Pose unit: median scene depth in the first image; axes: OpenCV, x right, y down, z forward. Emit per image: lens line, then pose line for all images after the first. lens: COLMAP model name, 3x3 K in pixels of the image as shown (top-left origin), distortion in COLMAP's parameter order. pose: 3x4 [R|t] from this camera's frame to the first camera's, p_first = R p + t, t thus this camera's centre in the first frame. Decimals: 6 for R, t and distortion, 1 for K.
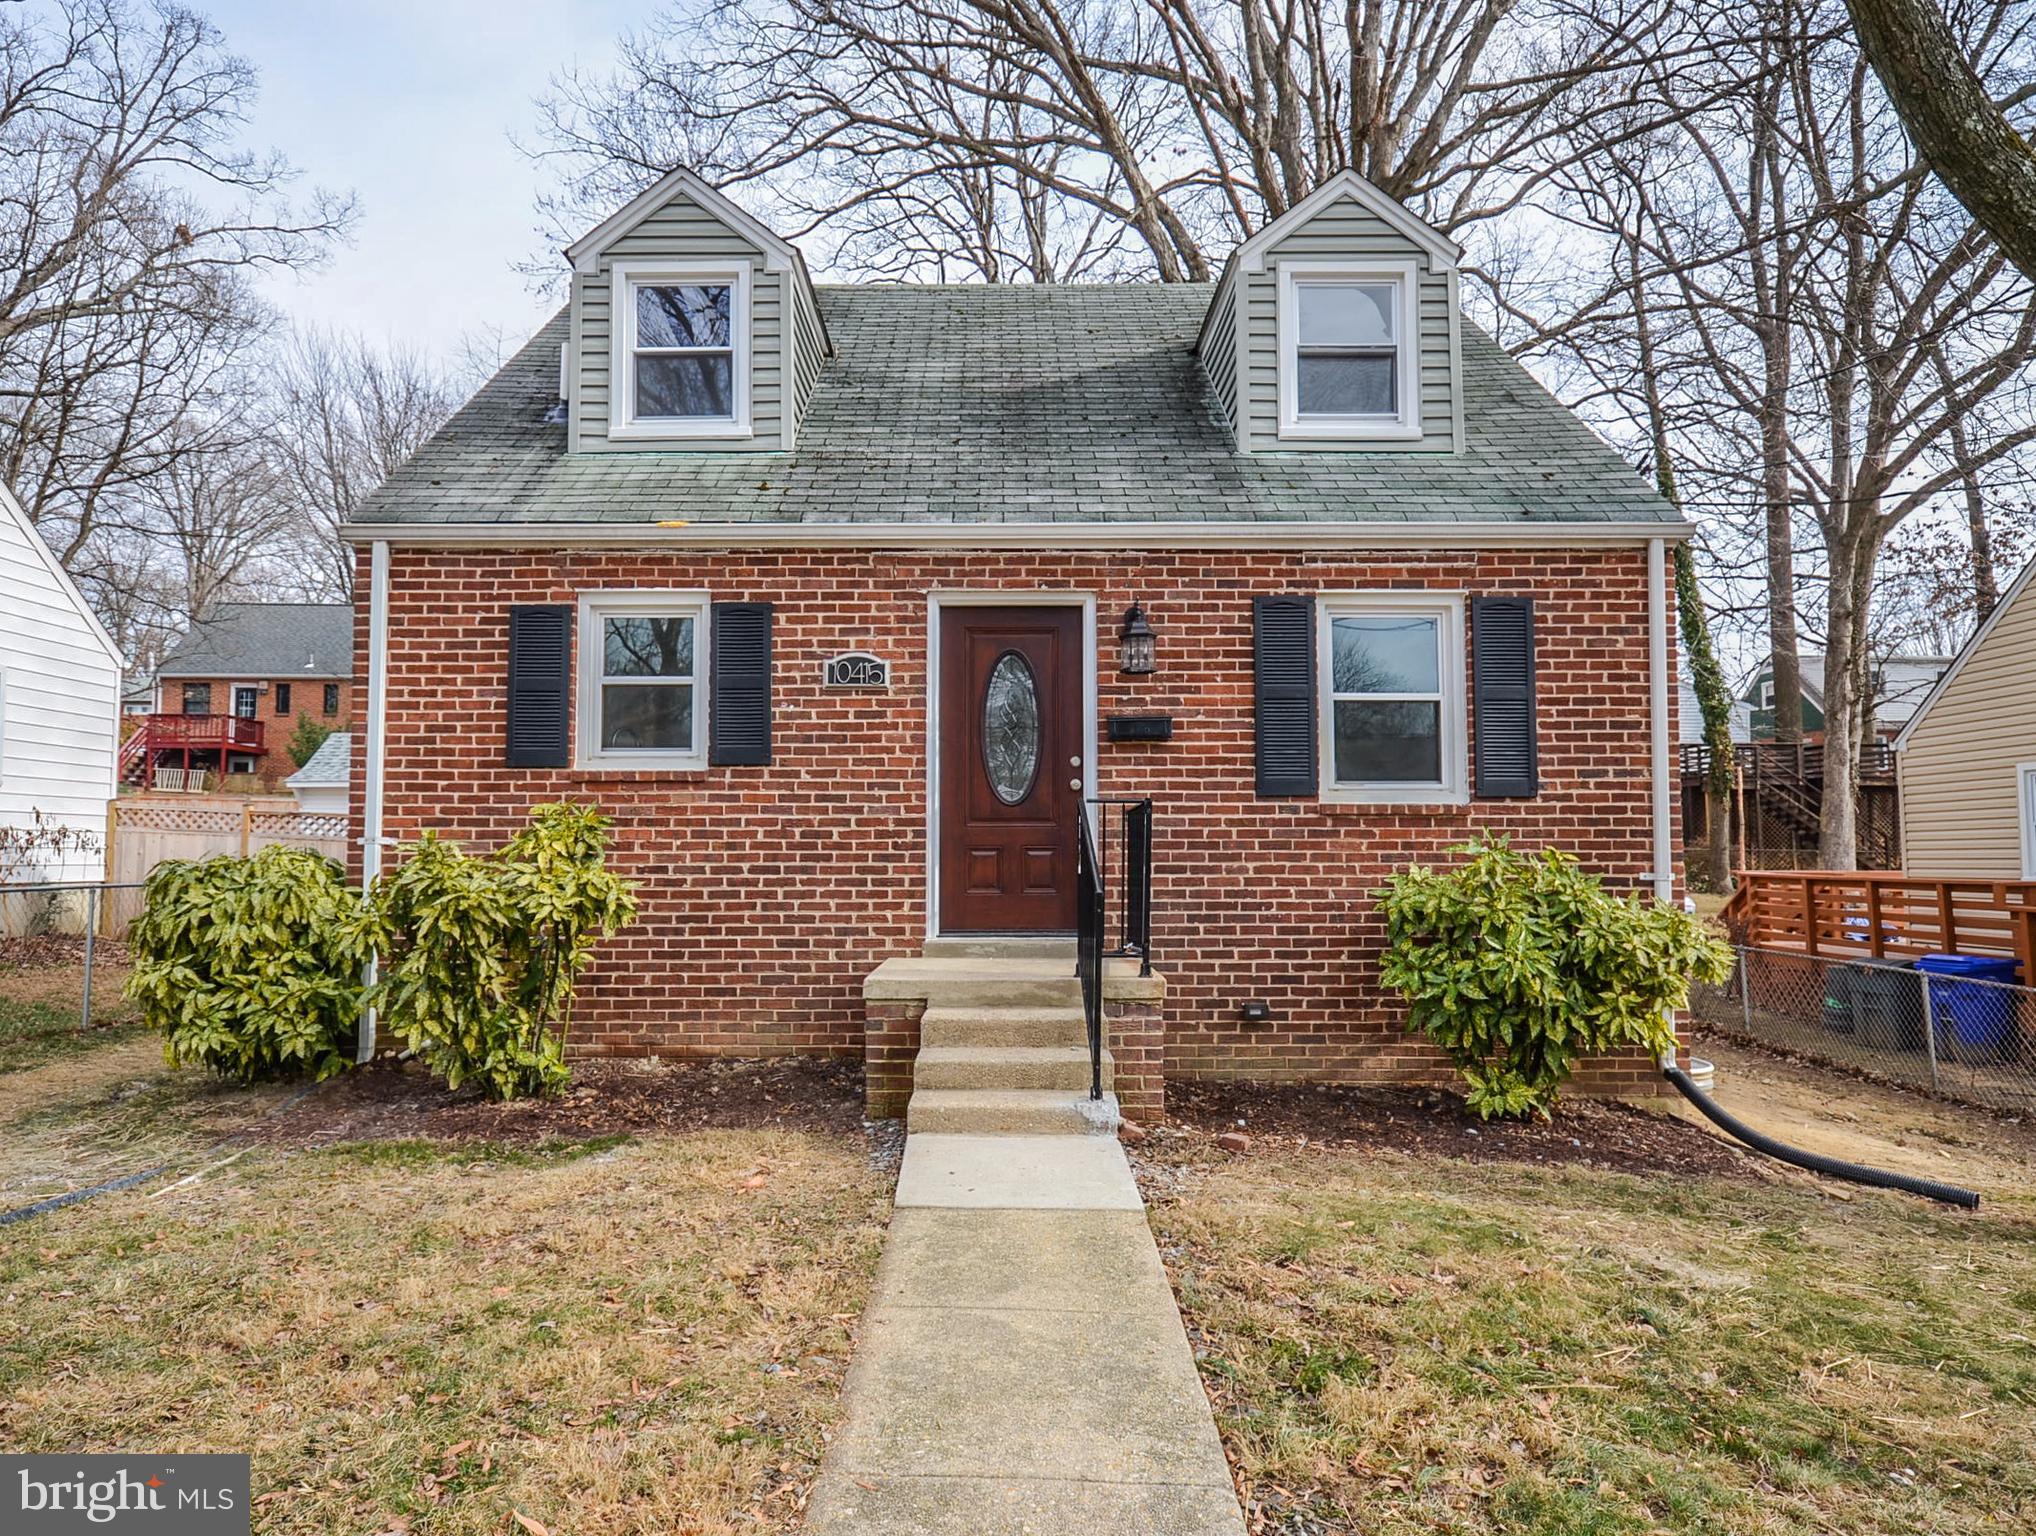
lens RADIAL K [[1080.8, 0, 1014.3], [0, 1080.8, 803.8], [0, 0, 1]] dist [-0.004406, -0.000195]
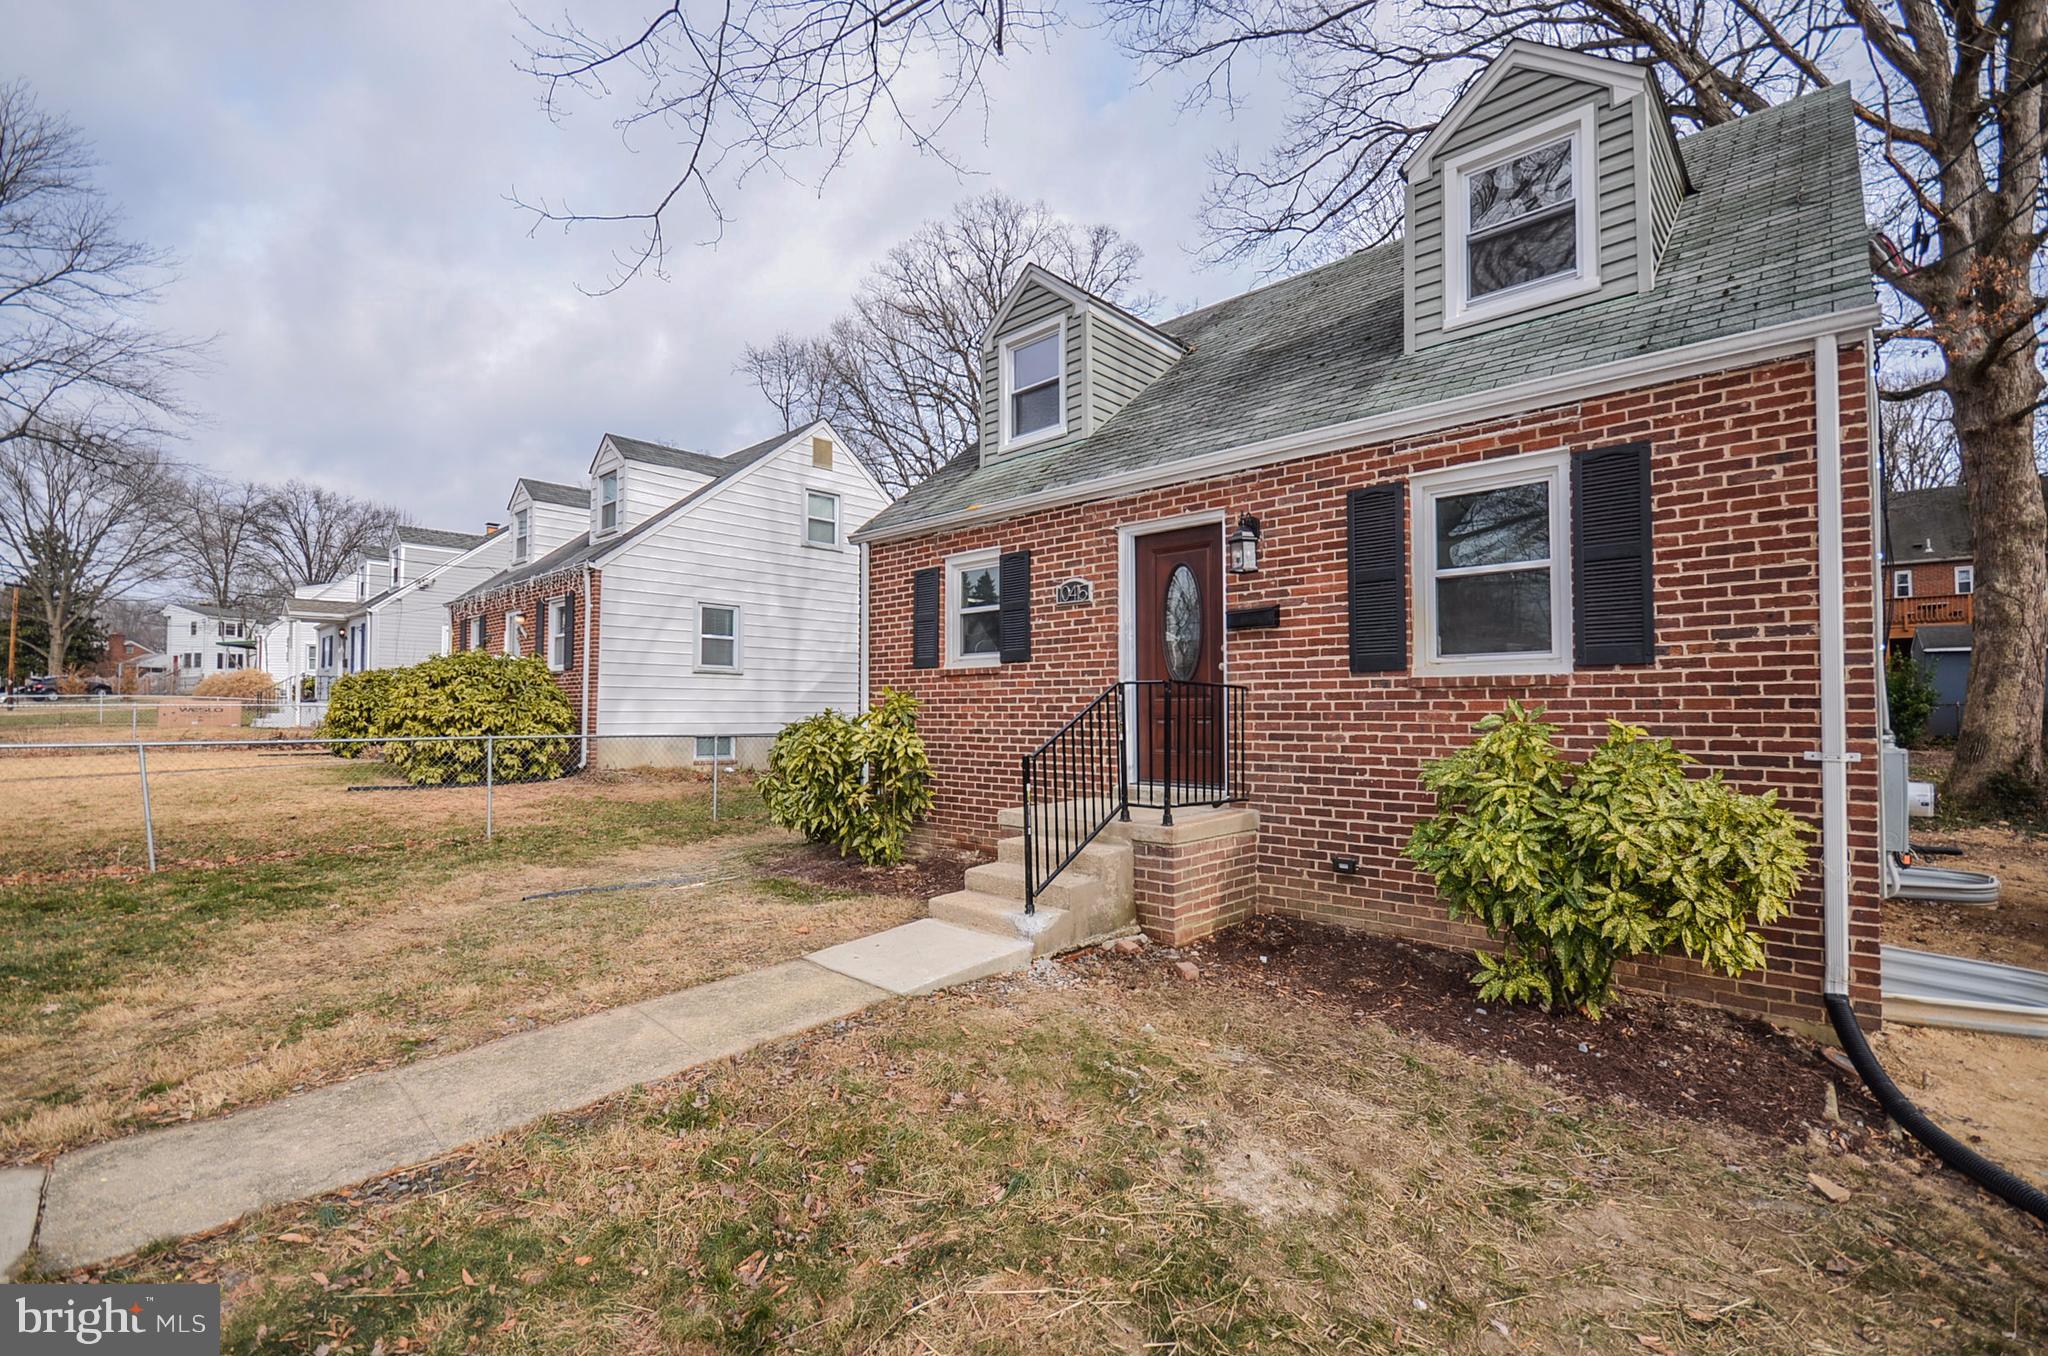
lens RADIAL K [[1026.0, 0, 1057.9], [0, 1026.0, 681.1], [0, 0, 1]] dist [0.002648, -0.001031]
pose [[0.696600, -0.021567, -0.717135, 0.768308], [0.031910, 0.999490, 0.000938, -0.008417], [0.716750, -0.023537, 0.696933, 0.051912]]
